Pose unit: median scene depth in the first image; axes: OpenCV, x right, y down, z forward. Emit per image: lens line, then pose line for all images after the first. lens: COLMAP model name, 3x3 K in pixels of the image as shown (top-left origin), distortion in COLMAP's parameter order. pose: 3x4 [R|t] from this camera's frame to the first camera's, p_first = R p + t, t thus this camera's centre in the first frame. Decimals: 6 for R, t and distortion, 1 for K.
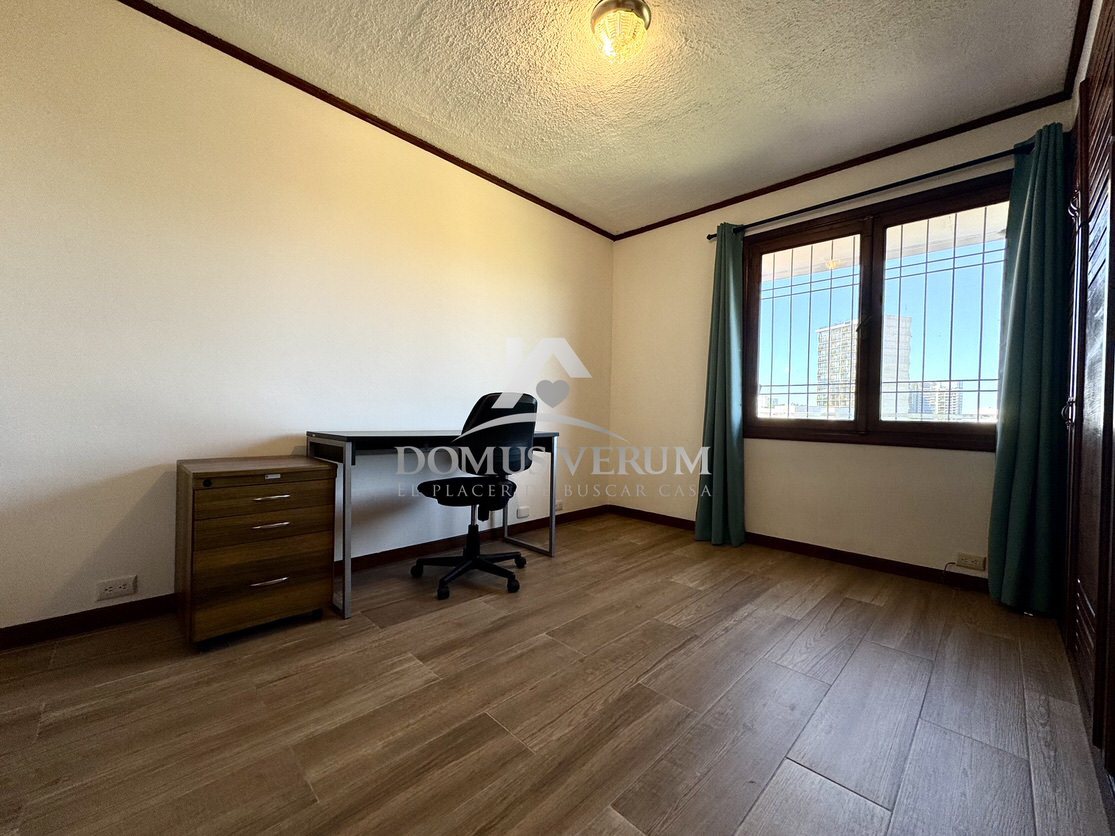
lens RADIAL K [[444.8, 0, 558.5], [0, 444.8, 417.2], [0, 0, 1]] dist [-0.004985, 0.000794]
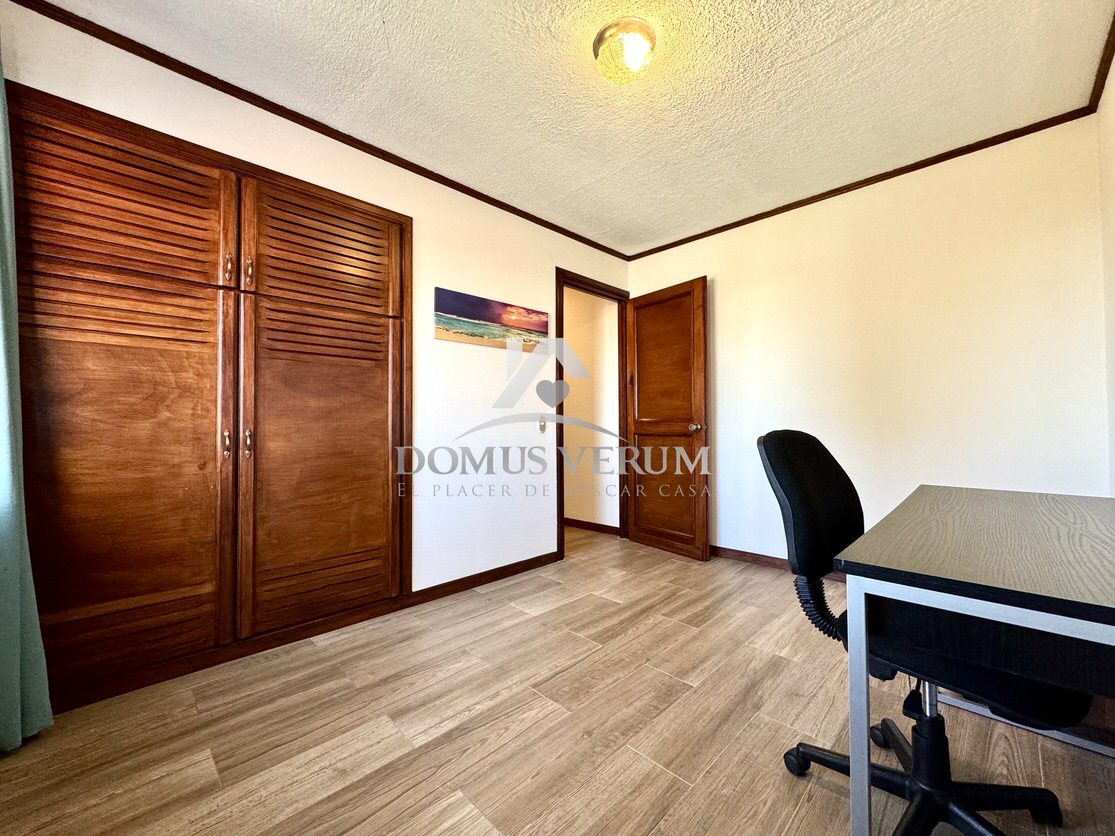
lens RADIAL K [[444.8, 0, 555.3], [0, 444.8, 421.7], [0, 0, 1]] dist [-0.004985, 0.000794]
pose [[-0.999789, -0.015496, 0.013452, 0.236488], [-0.015549, 0.999872, -0.003853, -0.063390], [-0.013391, -0.004061, -0.999902, 1.756979]]
